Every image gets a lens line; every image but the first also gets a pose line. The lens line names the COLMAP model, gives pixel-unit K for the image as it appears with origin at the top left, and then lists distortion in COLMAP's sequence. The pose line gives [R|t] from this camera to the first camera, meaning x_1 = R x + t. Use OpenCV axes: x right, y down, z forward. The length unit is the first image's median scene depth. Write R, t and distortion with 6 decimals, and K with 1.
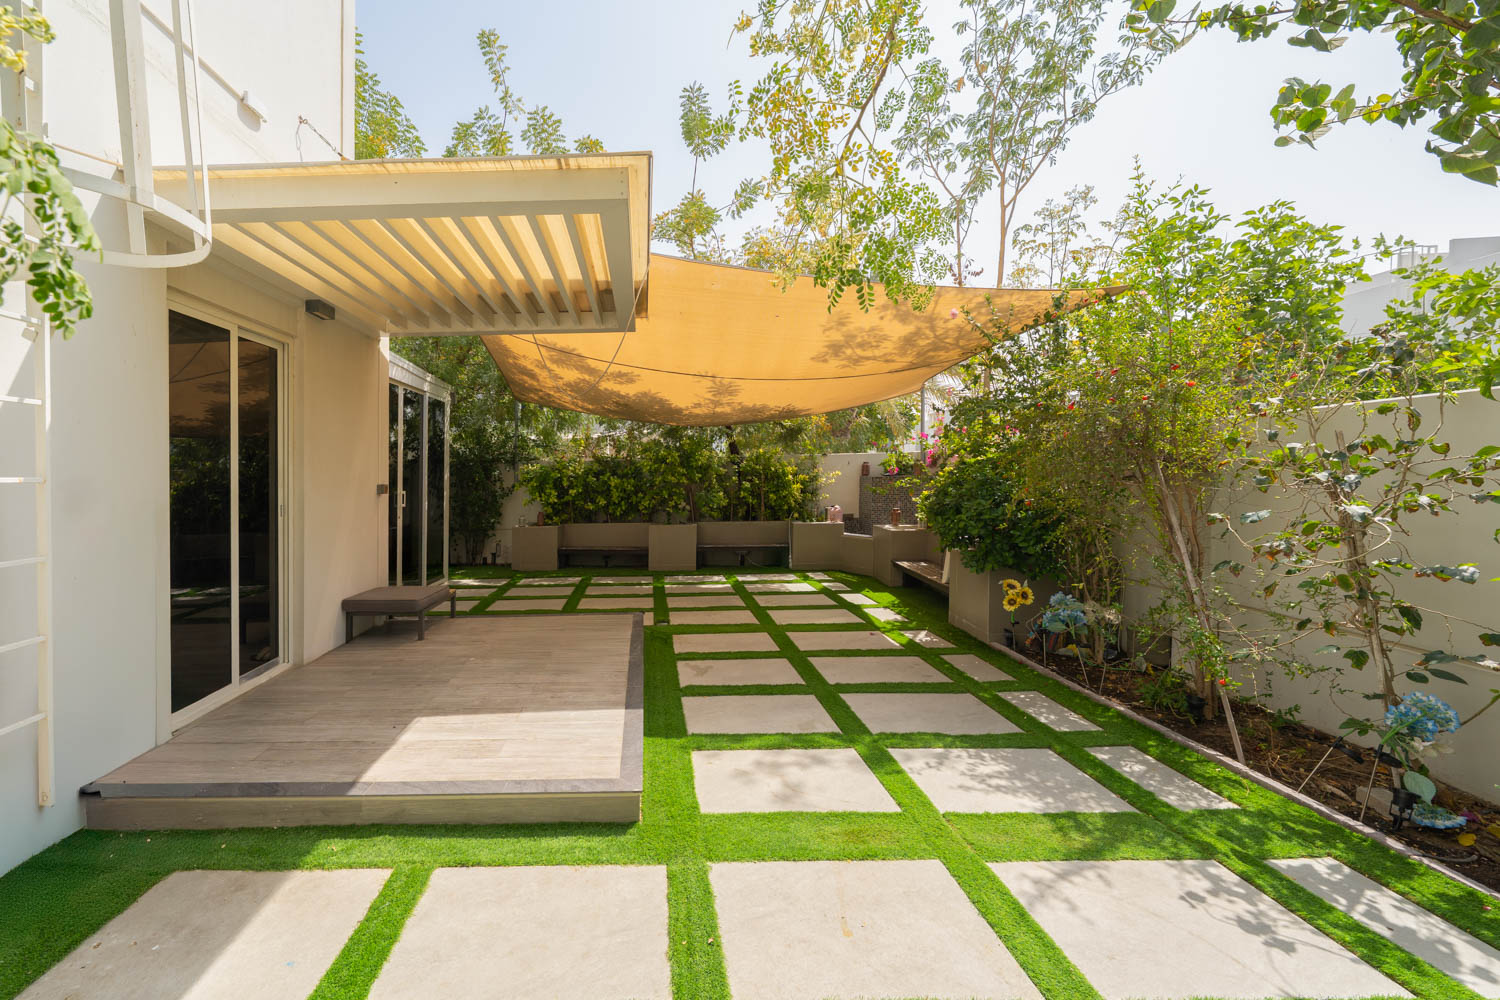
lens RADIAL K [[605.0, 0, 751.3], [0, 605.0, 461.1], [0, 0, 1]] dist [-0.001677, -0.000531]
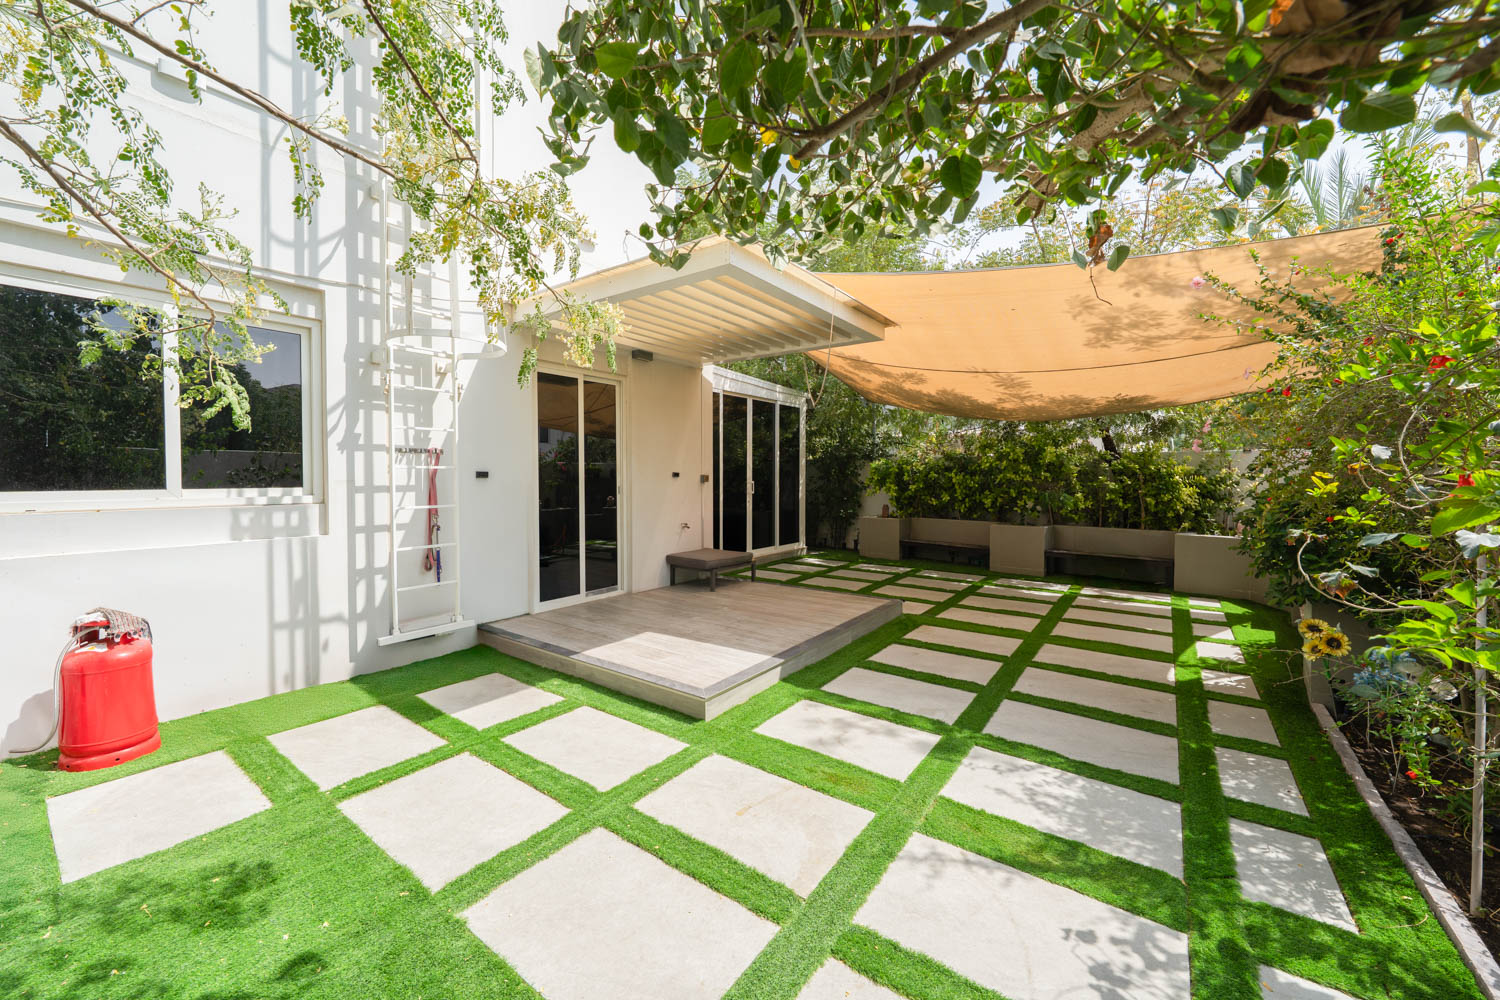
lens RADIAL K [[605.0, 0, 751.3], [0, 605.0, 461.1], [0, 0, 1]] dist [-0.001677, -0.000531]
pose [[0.798566, 0.007143, -0.601865, 0.444344], [-0.003183, 0.999966, 0.007644, -0.005413], [0.601899, -0.004188, 0.798561, -0.024485]]
